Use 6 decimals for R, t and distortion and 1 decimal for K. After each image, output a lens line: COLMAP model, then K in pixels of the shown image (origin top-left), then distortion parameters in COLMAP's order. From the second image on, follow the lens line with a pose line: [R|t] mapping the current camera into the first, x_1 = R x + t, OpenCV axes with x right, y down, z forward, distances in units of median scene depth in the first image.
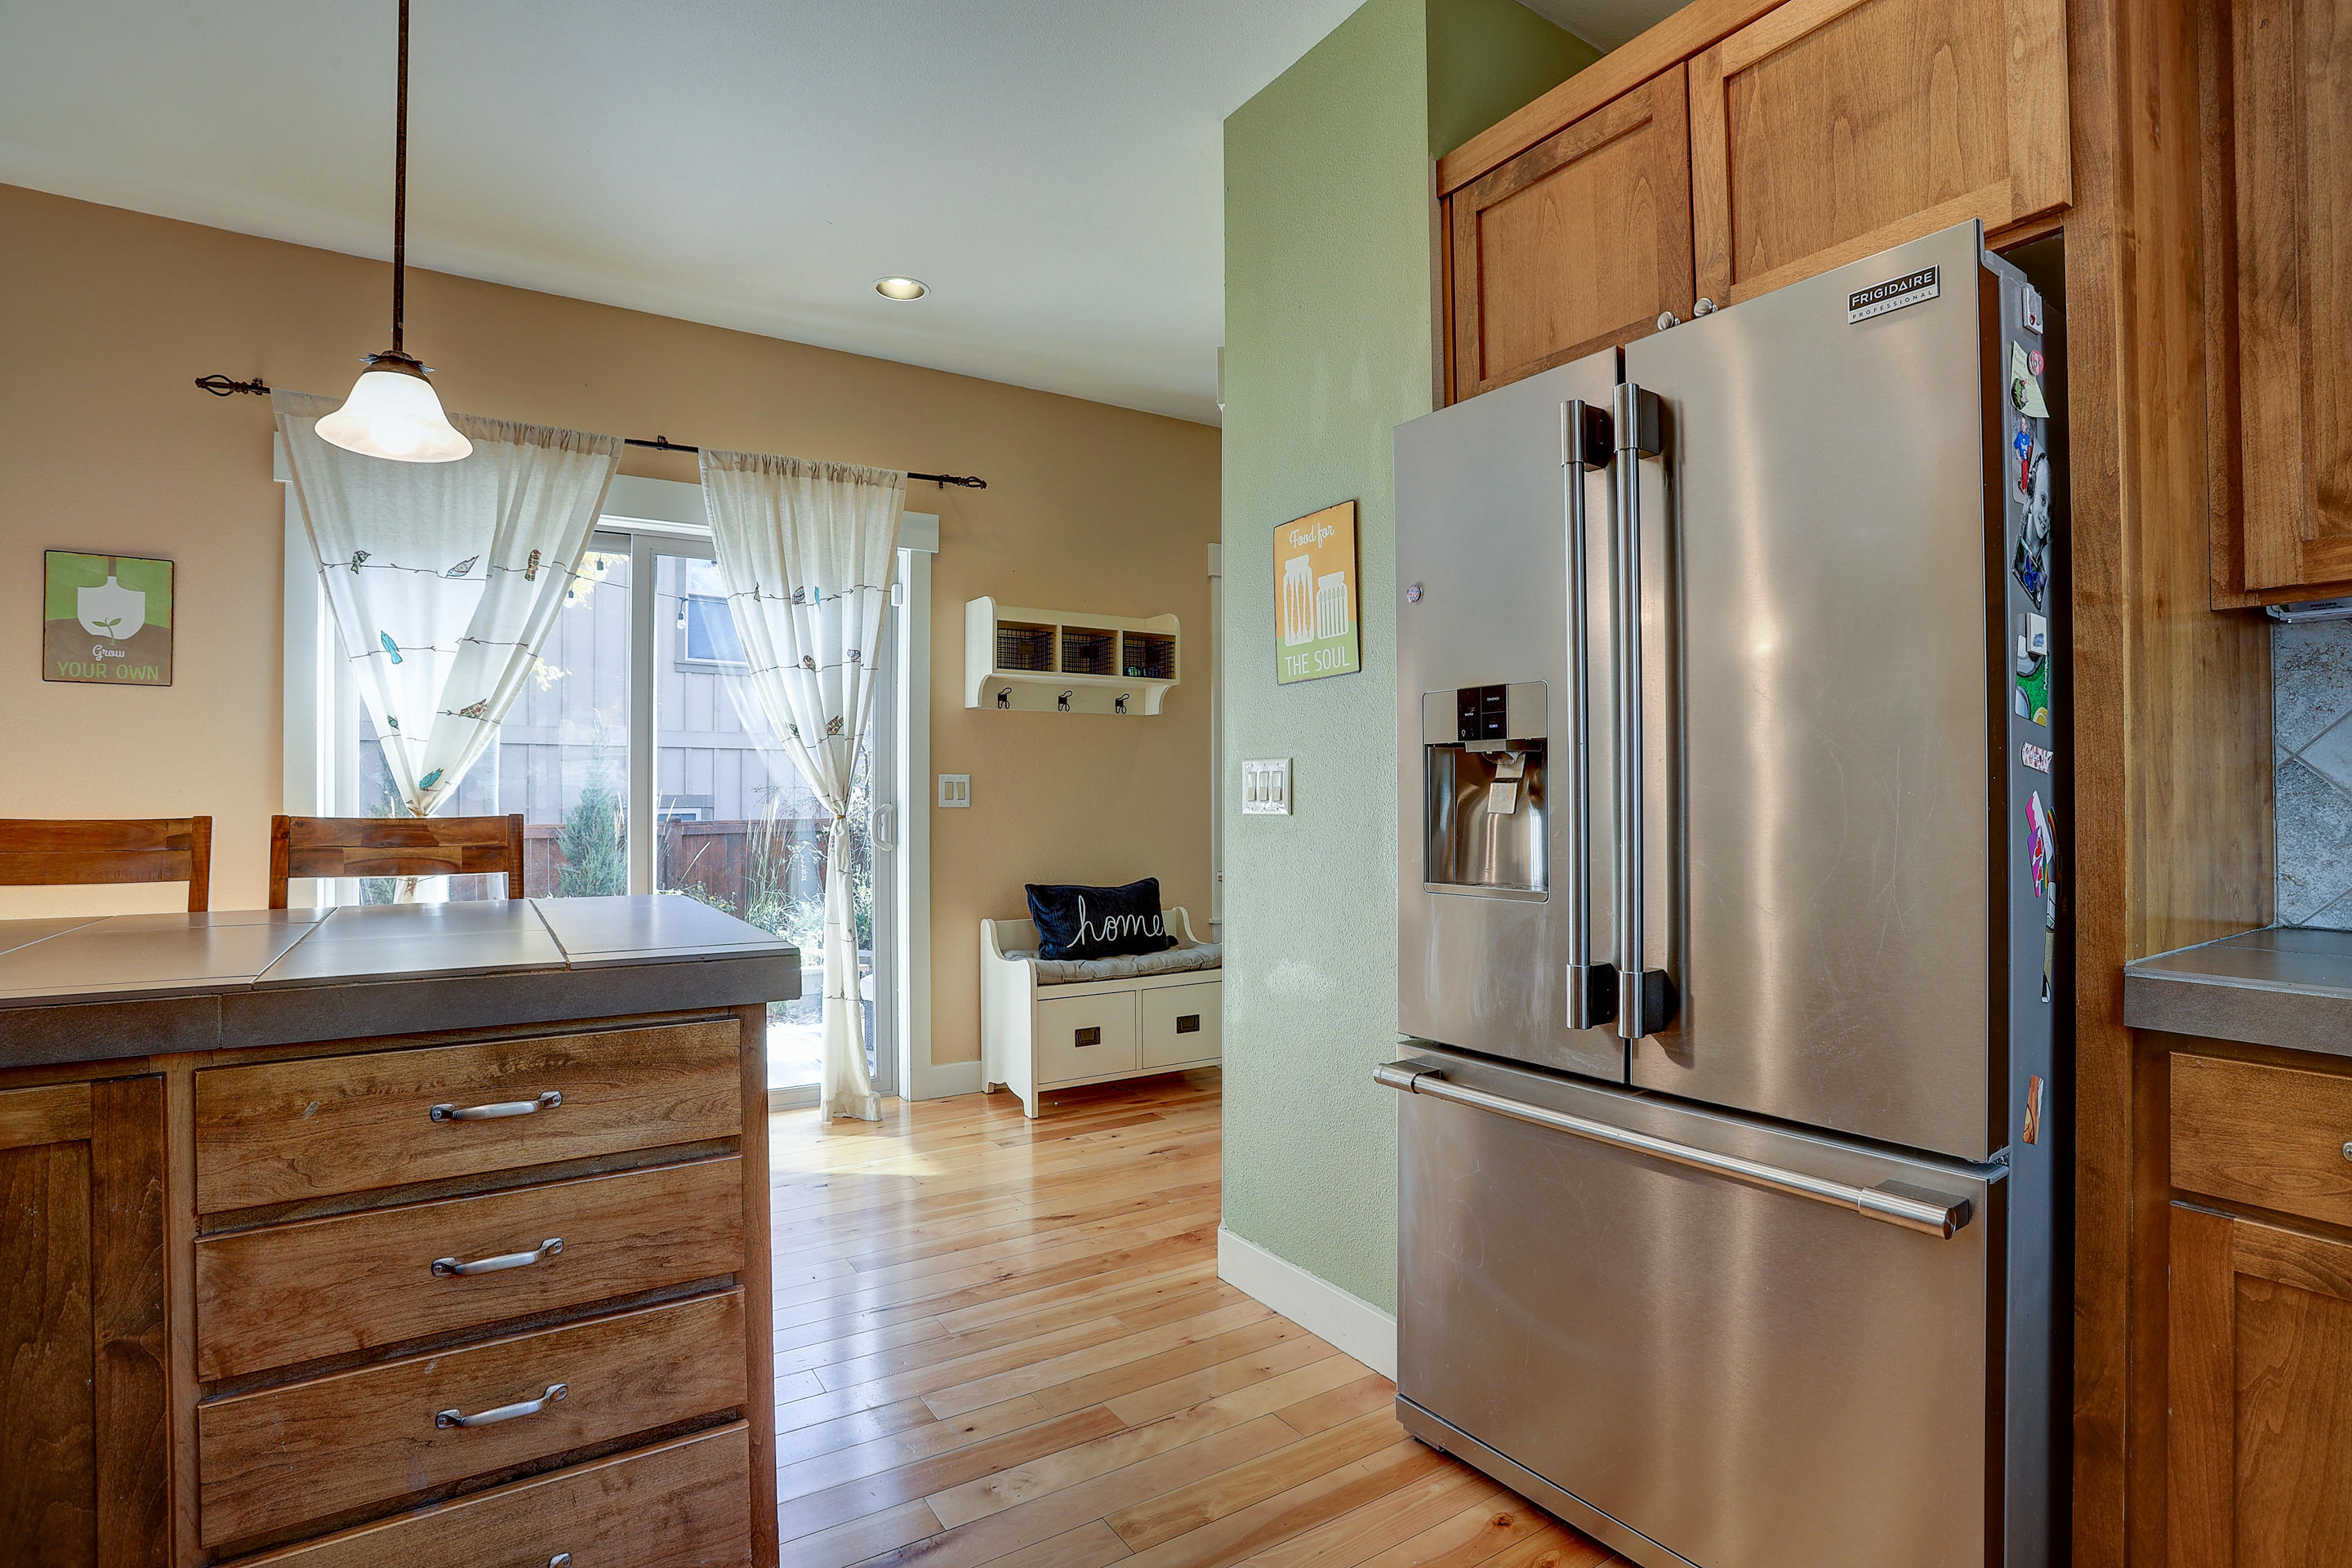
lens RADIAL K [[1144.0, 0, 1170.9], [0, 1144.0, 790.9], [0, 0, 1]] dist [-0.075144, 0.030923]
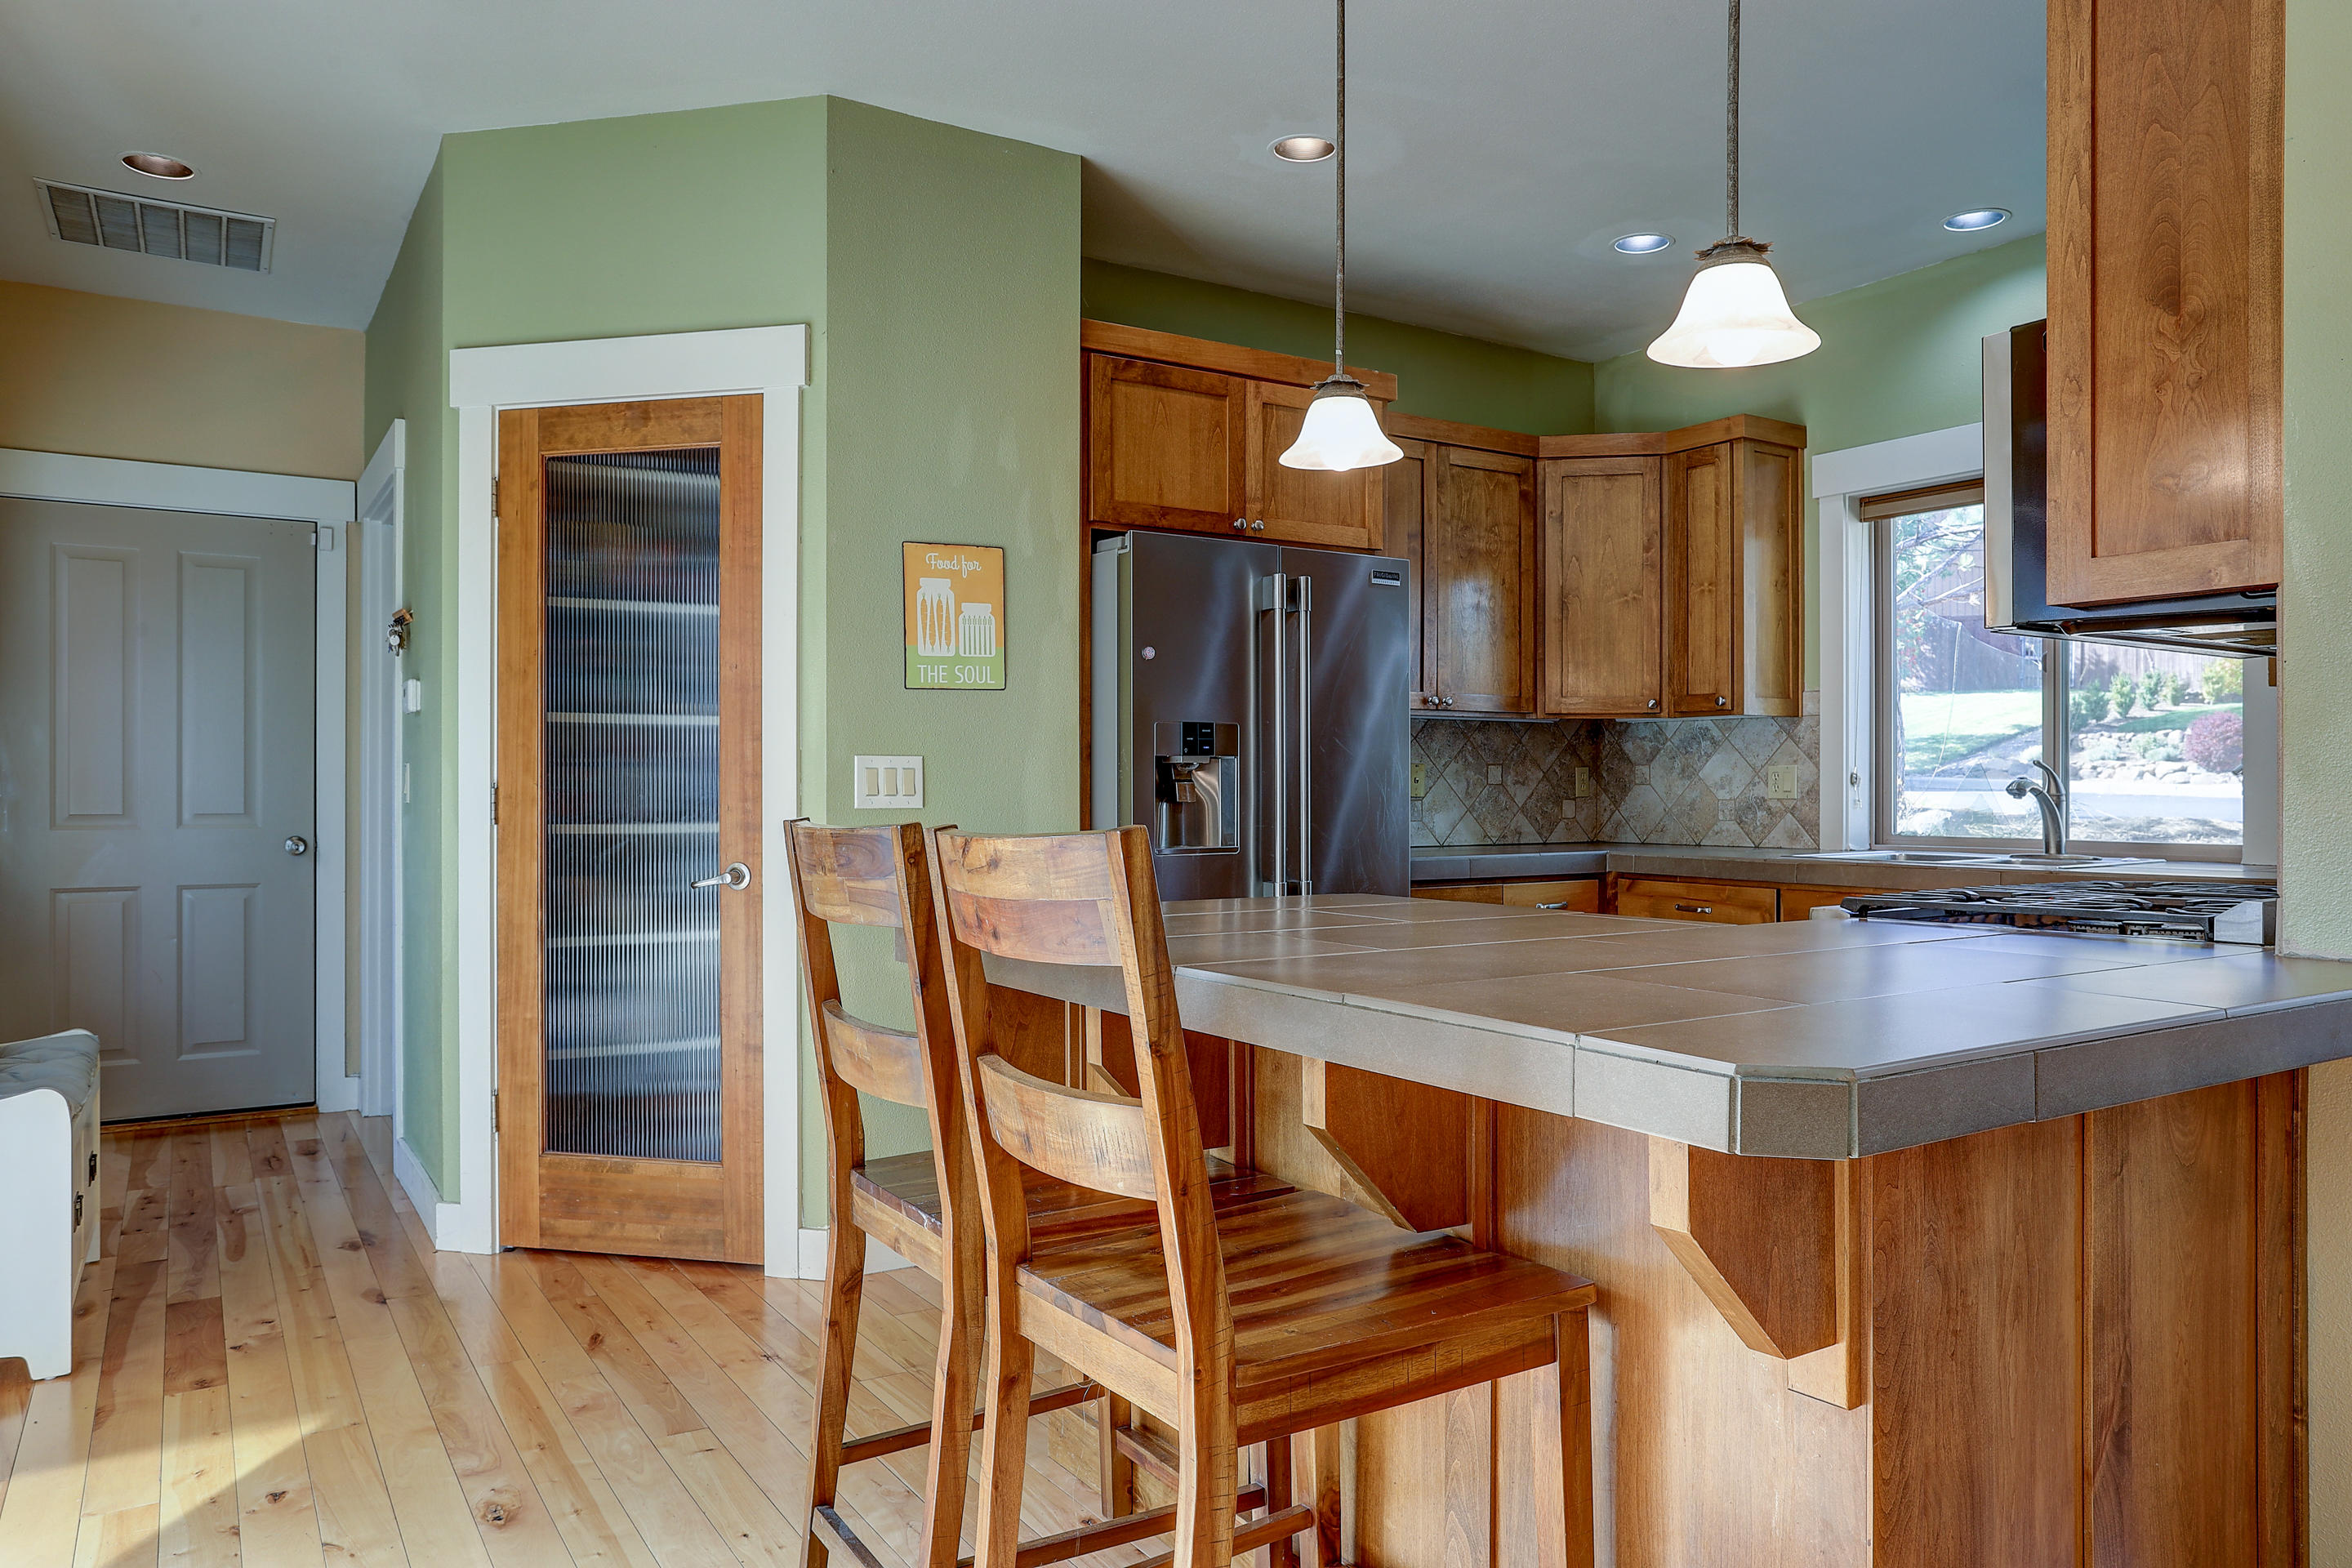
lens RADIAL K [[1581.3, 0, 1174.1], [0, 1581.3, 791.1], [0, 0, 1]] dist [-0.018021, 0.011990]
pose [[0.018888, -0.003122, 0.999817, -1.482418], [-0.004204, 0.999986, 0.003202, -0.001126], [-0.999813, -0.004264, 0.018875, 0.755341]]
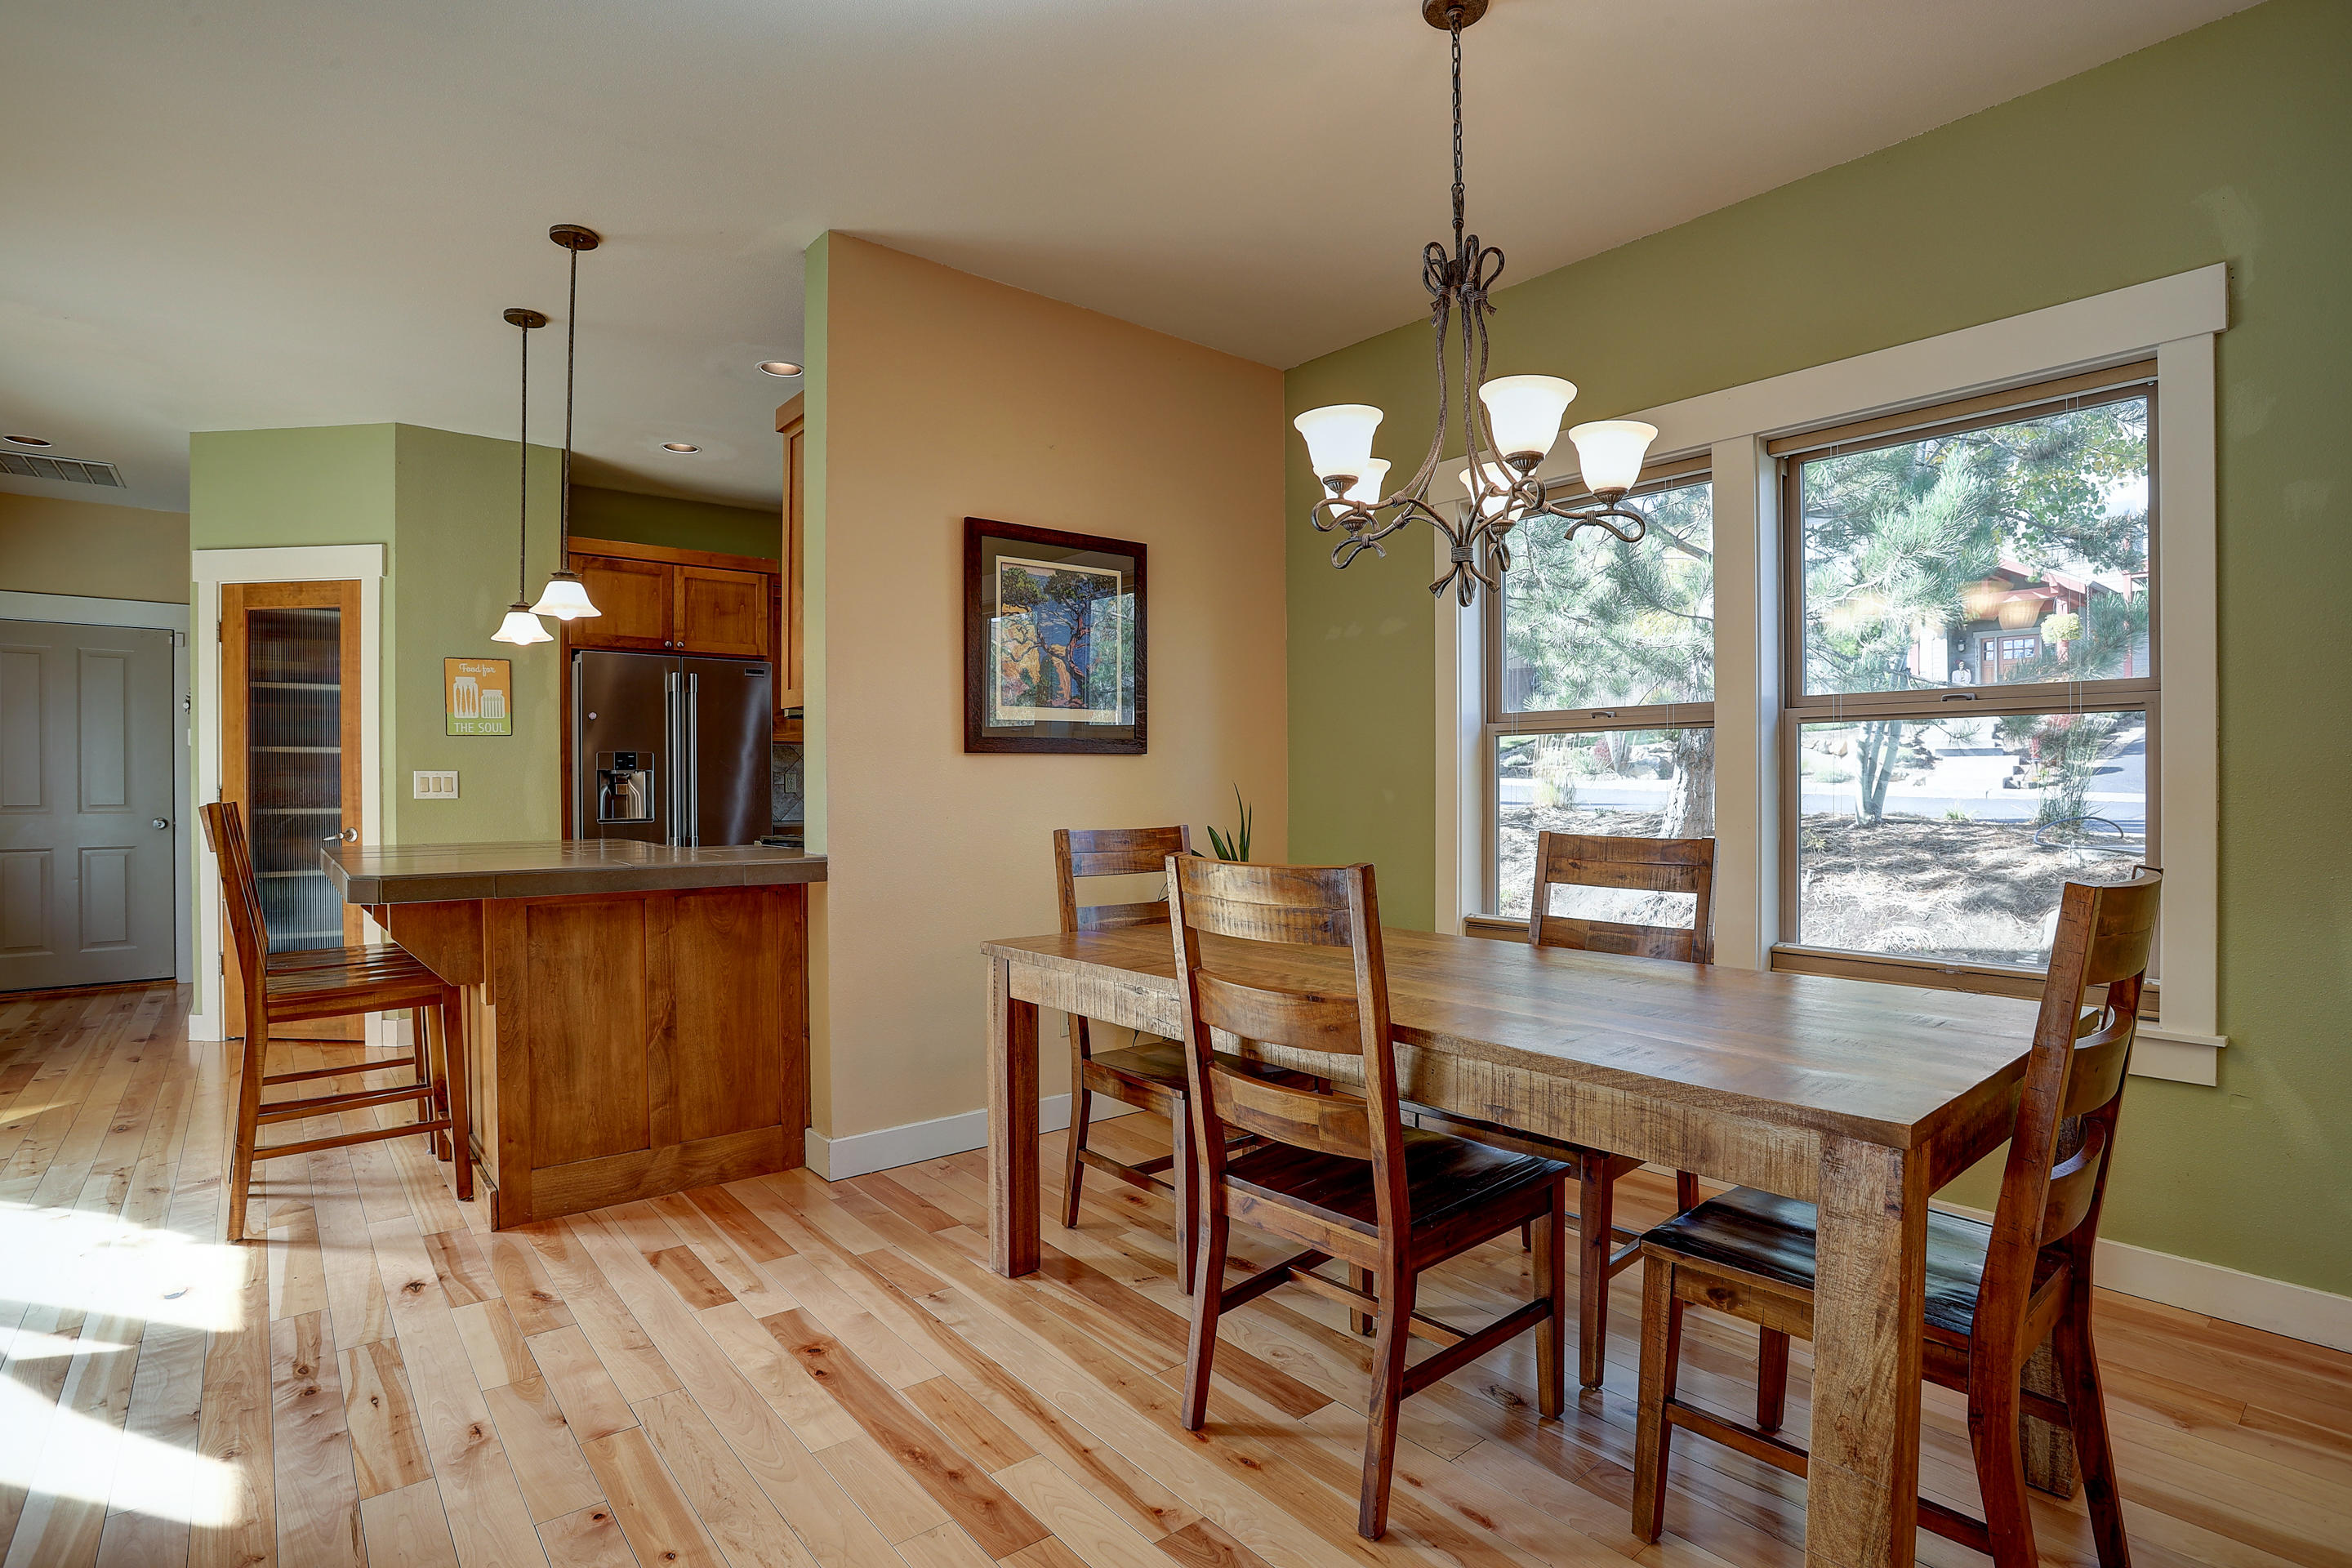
lens RADIAL K [[1144.0, 0, 1190.1], [0, 1144.0, 792.9], [0, 0, 1]] dist [-0.075144, 0.030923]
pose [[-0.119841, -0.006868, 0.992769, -2.159289], [-0.001475, 0.999976, 0.006739, -0.005493], [-0.992792, -0.000657, -0.119848, -0.088969]]
